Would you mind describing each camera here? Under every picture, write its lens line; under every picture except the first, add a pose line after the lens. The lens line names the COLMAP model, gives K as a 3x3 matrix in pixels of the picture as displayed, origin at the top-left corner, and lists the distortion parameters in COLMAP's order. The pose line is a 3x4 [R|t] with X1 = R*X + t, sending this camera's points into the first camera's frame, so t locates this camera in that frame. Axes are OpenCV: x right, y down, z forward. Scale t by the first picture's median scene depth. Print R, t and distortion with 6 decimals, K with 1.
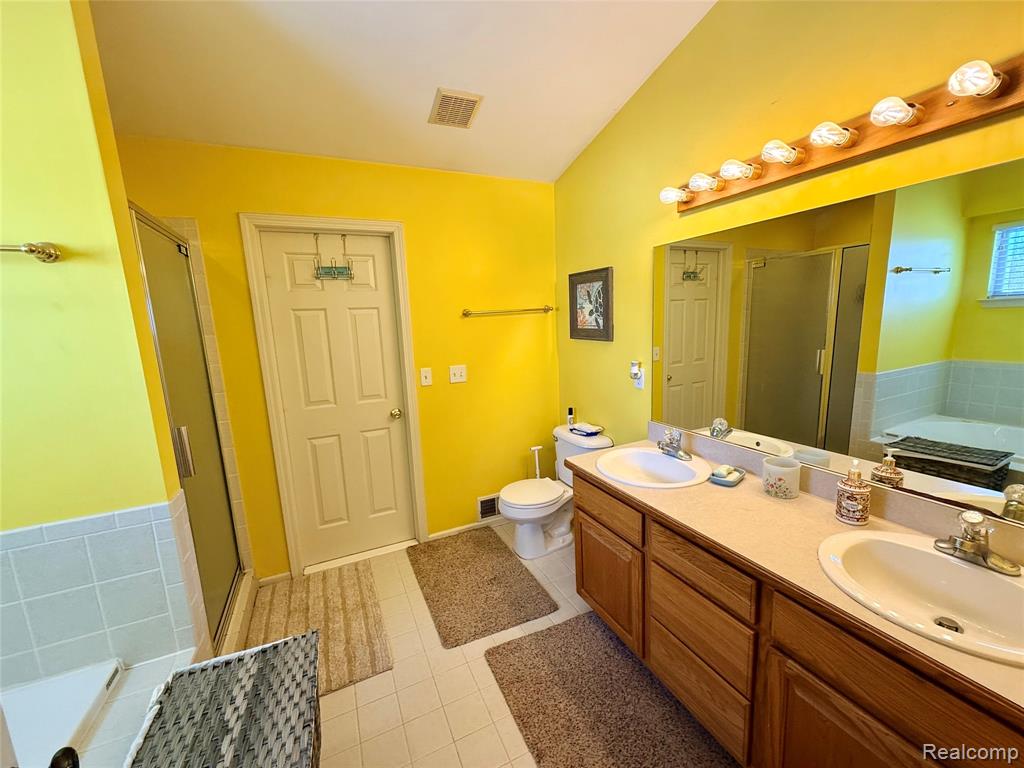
lens RADIAL K [[404.5, 0, 512.8], [0, 404.5, 382.1], [0, 0, 1]] dist [-0.001430, 0.000207]
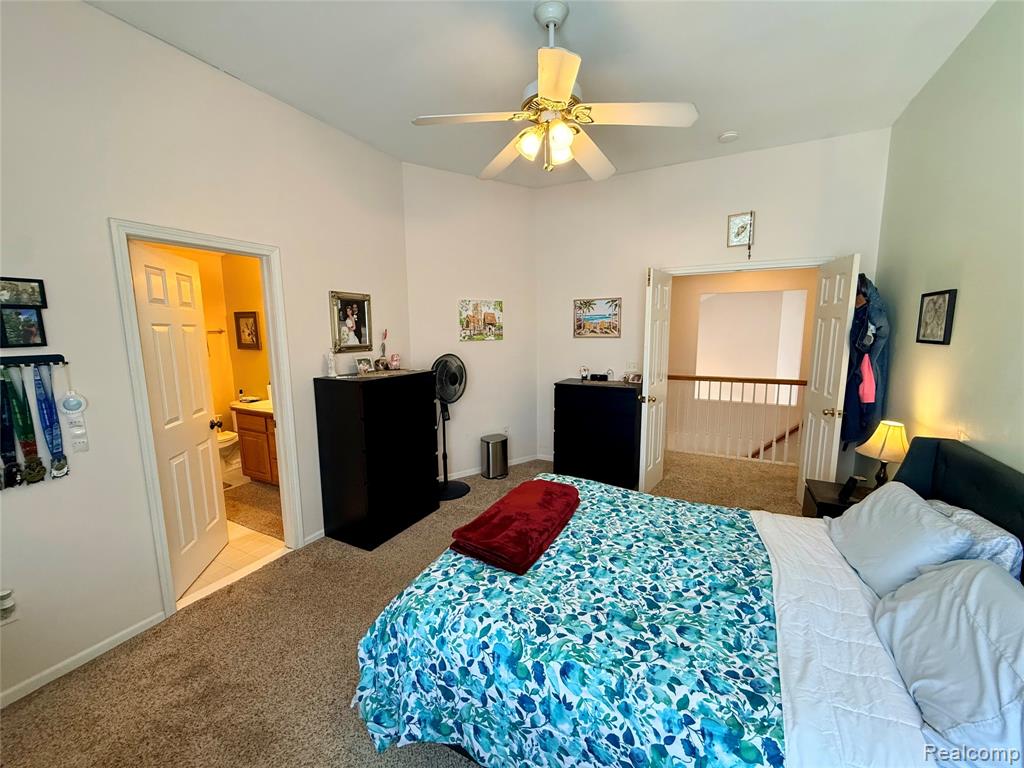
lens RADIAL K [[404.5, 0, 510.2], [0, 404.5, 384.7], [0, 0, 1]] dist [-0.001430, 0.000207]
pose [[0.791409, -0.045649, 0.609580, 0.004273], [0.071014, 0.997322, -0.017510, 0.167609], [-0.607148, 0.057146, 0.792531, -1.136096]]
